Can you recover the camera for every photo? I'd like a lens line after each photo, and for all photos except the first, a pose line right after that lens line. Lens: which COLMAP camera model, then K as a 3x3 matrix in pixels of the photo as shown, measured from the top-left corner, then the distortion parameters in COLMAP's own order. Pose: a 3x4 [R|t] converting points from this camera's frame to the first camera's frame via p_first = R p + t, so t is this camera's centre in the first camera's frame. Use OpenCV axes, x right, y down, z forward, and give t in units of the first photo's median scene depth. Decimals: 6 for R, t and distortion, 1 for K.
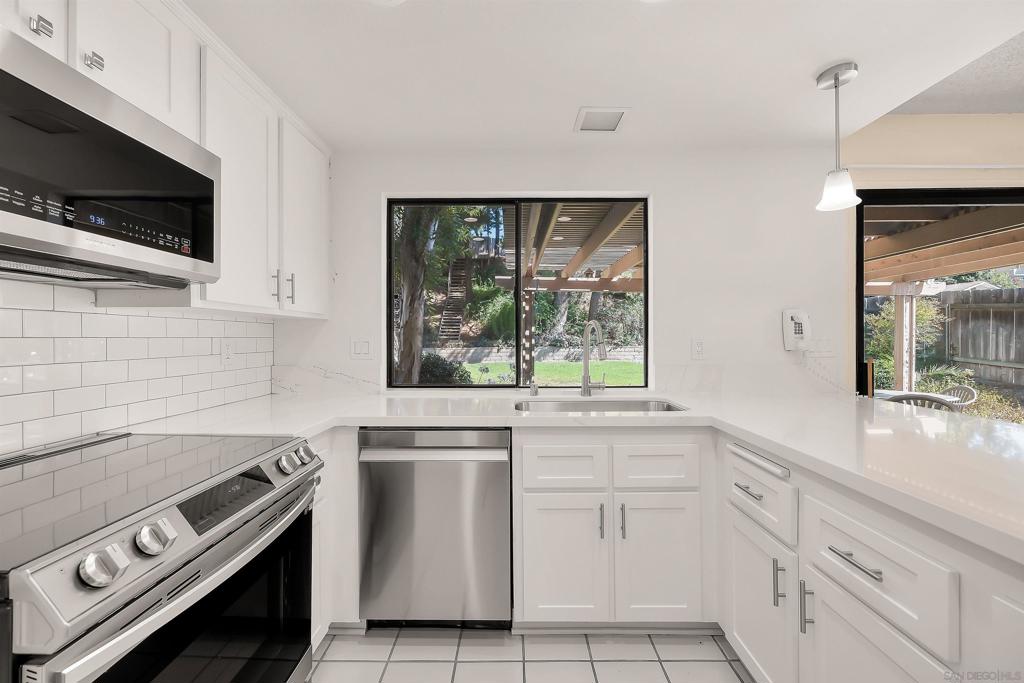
lens RADIAL K [[408.8, 0, 507.9], [0, 408.8, 337.9], [0, 0, 1]] dist [-0.002052, 0.000042]
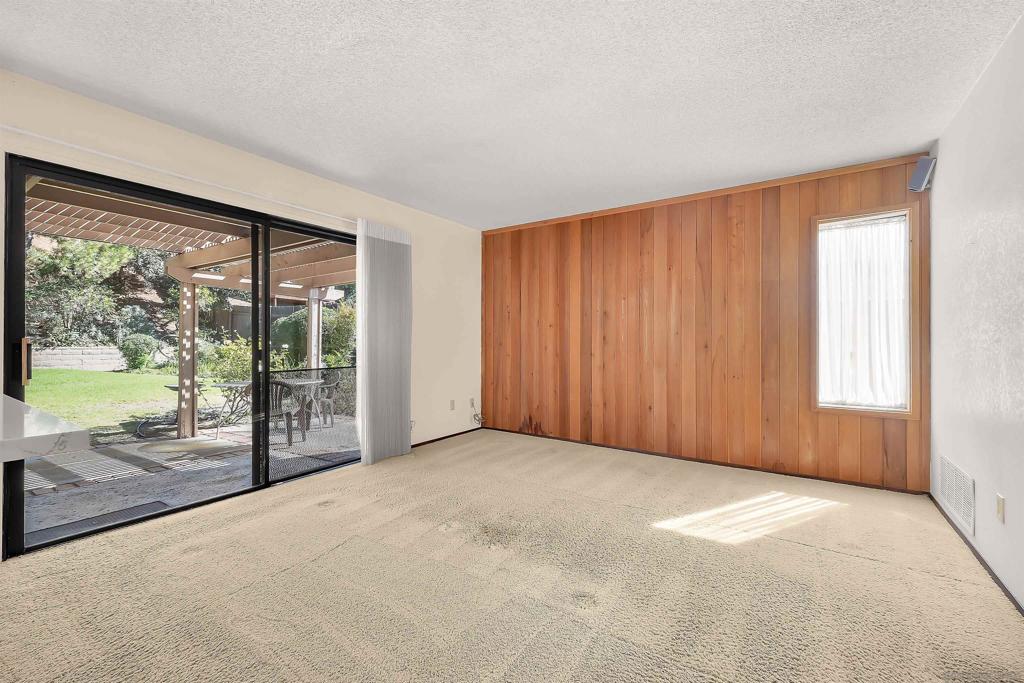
lens RADIAL K [[437.6, 0, 519.8], [0, 437.6, 338.4], [0, 0, 1]] dist [0.001946, 0.000236]
pose [[0.527868, 0.010367, 0.849263, 0.546510], [-0.007420, 0.999944, -0.007594, 0.041988], [-0.849294, -0.002292, 0.527915, -0.432749]]
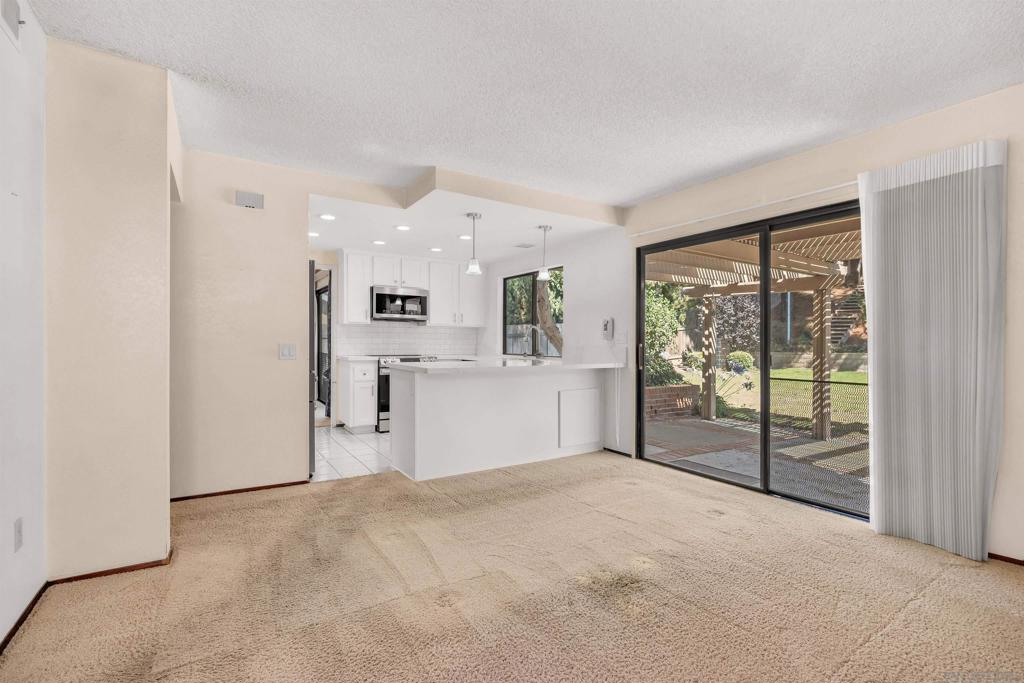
lens RADIAL K [[468.9, 0, 510.2], [0, 468.9, 344.1], [0, 0, 1]] dist [-0.022802, 0.000211]
pose [[0.536124, 0.013843, -0.844026, 2.093914], [-0.010963, 0.999895, 0.009436, 0.032782], [0.844068, 0.004195, 0.536220, -0.484070]]
